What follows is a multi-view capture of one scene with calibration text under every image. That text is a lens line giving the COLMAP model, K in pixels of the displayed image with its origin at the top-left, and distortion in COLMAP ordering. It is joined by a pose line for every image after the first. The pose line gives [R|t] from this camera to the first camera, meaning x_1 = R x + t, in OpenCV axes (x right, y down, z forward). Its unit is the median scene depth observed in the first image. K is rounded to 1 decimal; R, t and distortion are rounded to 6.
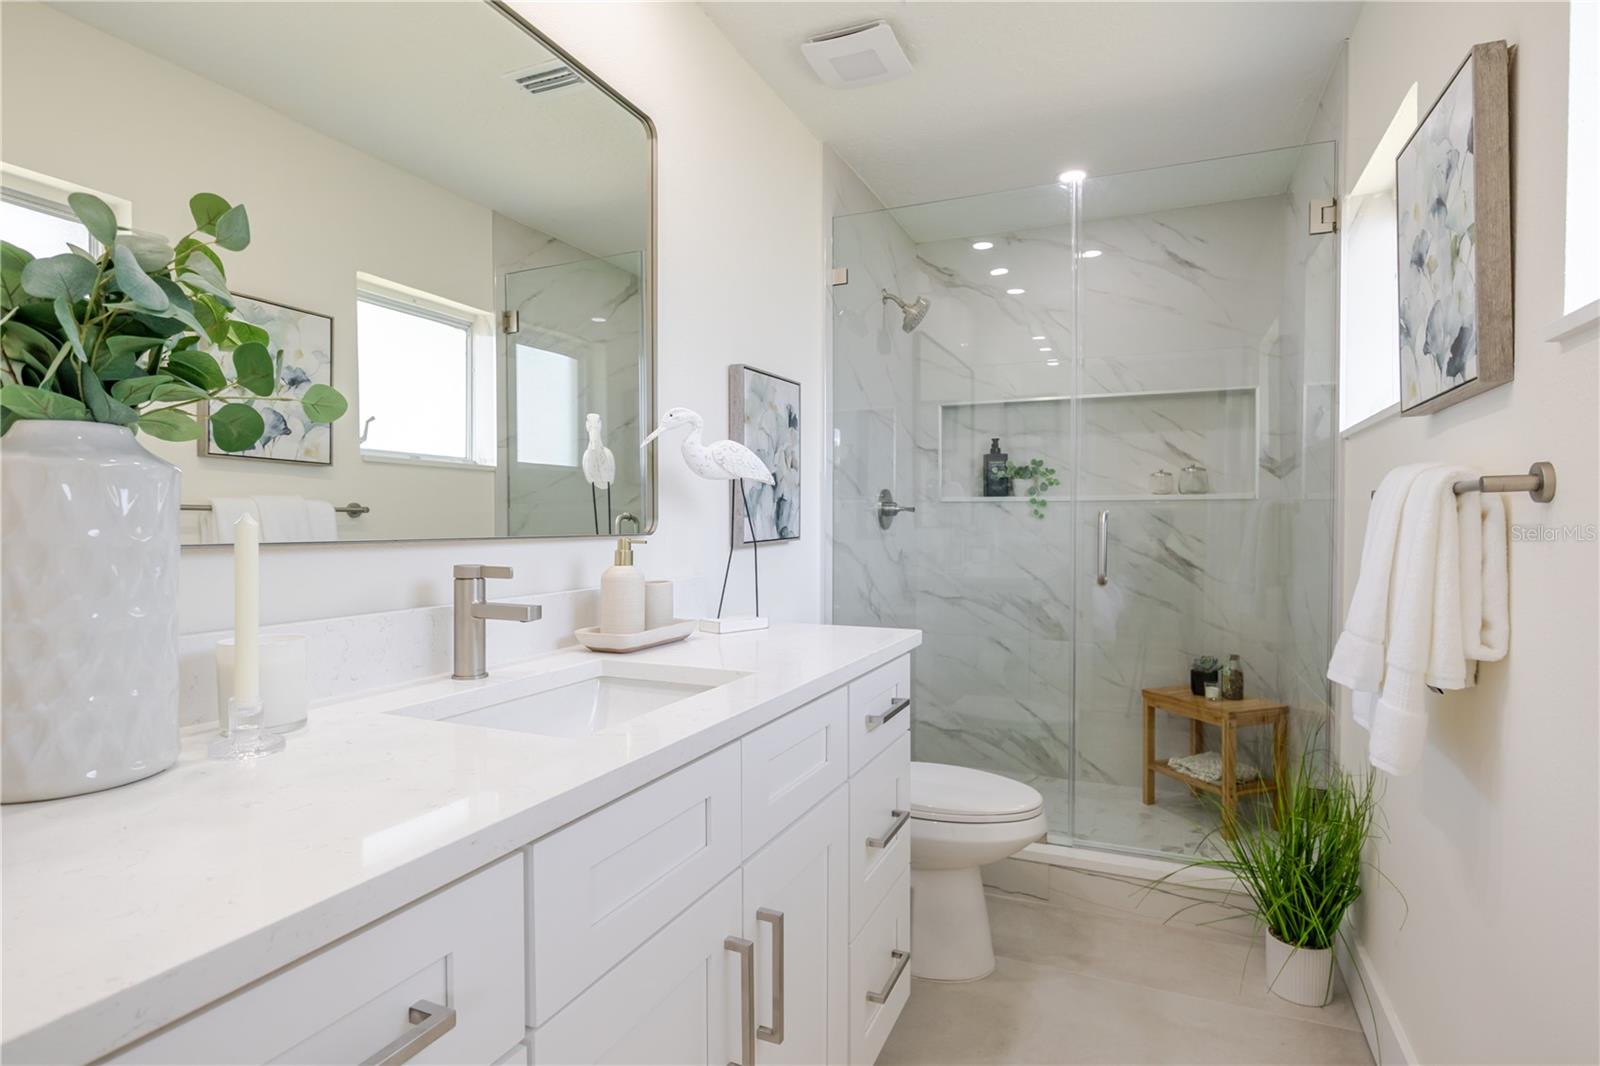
lens RADIAL K [[805.8, 0, 806.2], [0, 805.8, 533.2], [0, 0, 1]] dist [-0.007038, -0.000057]
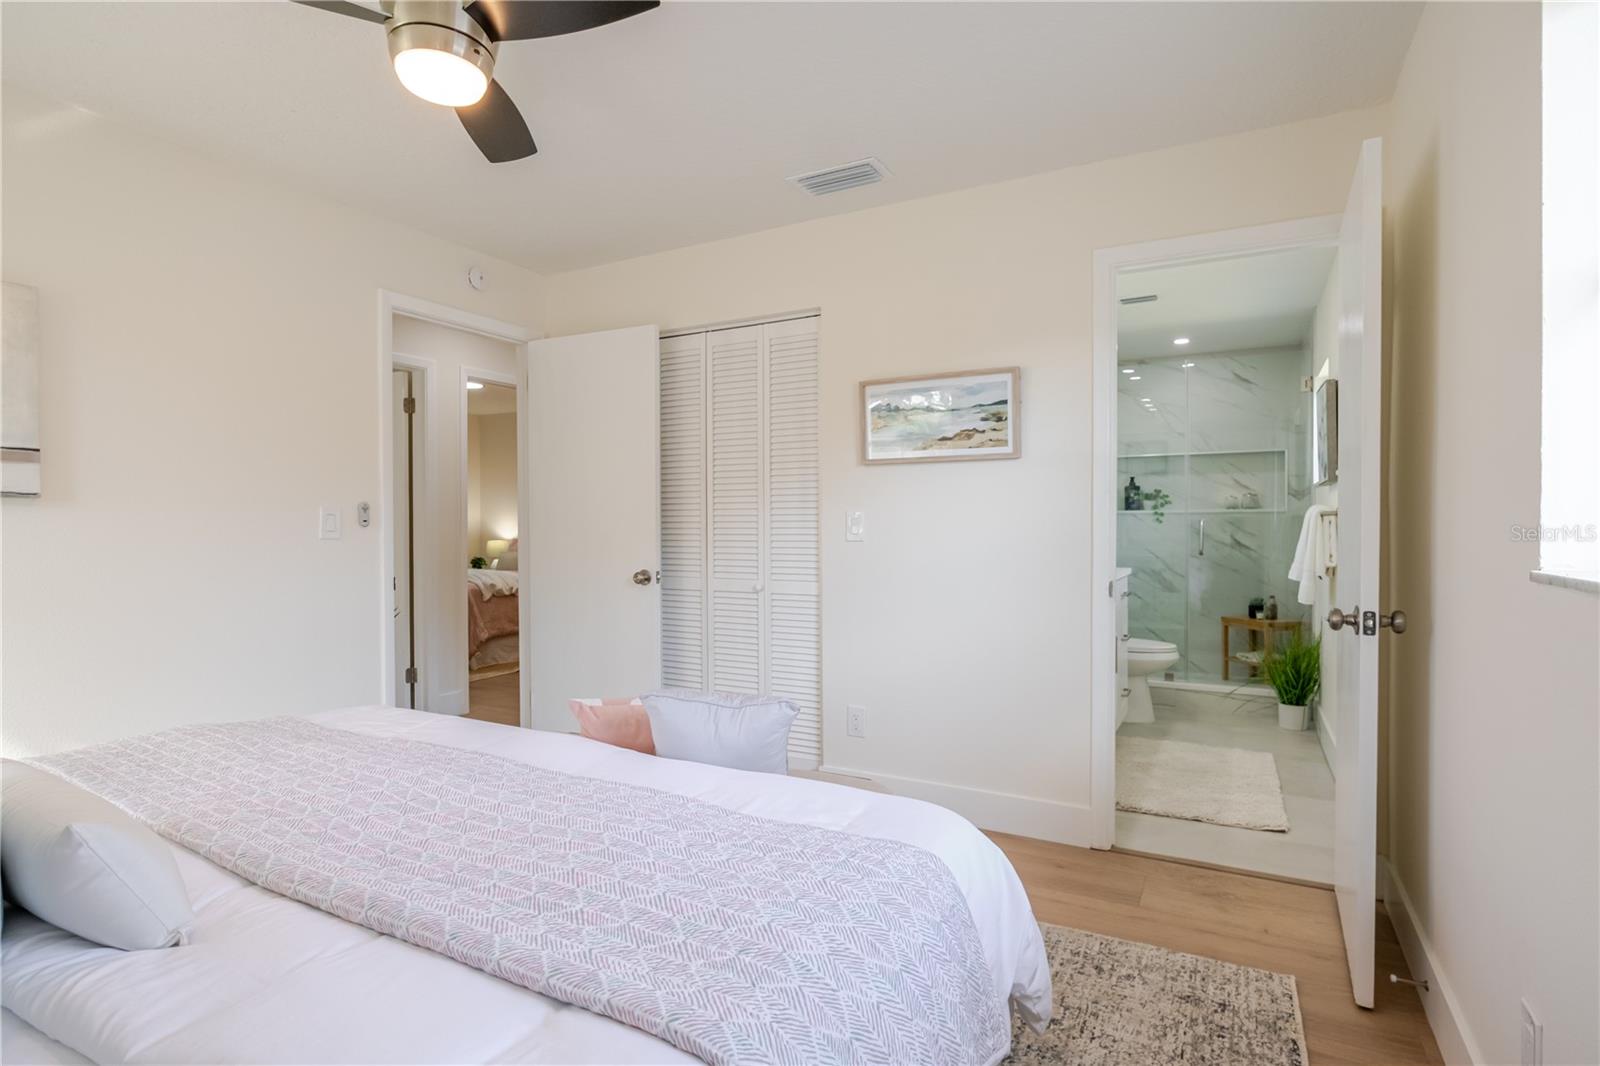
lens RADIAL K [[805.8, 0, 806.2], [0, 805.8, 533.2], [0, 0, 1]] dist [-0.007038, -0.000057]
pose [[0.996990, -0.003774, -0.077440, -0.399634], [0.003396, 0.999982, -0.005015, 0.011668], [0.077457, 0.004737, 0.996984, -0.941523]]
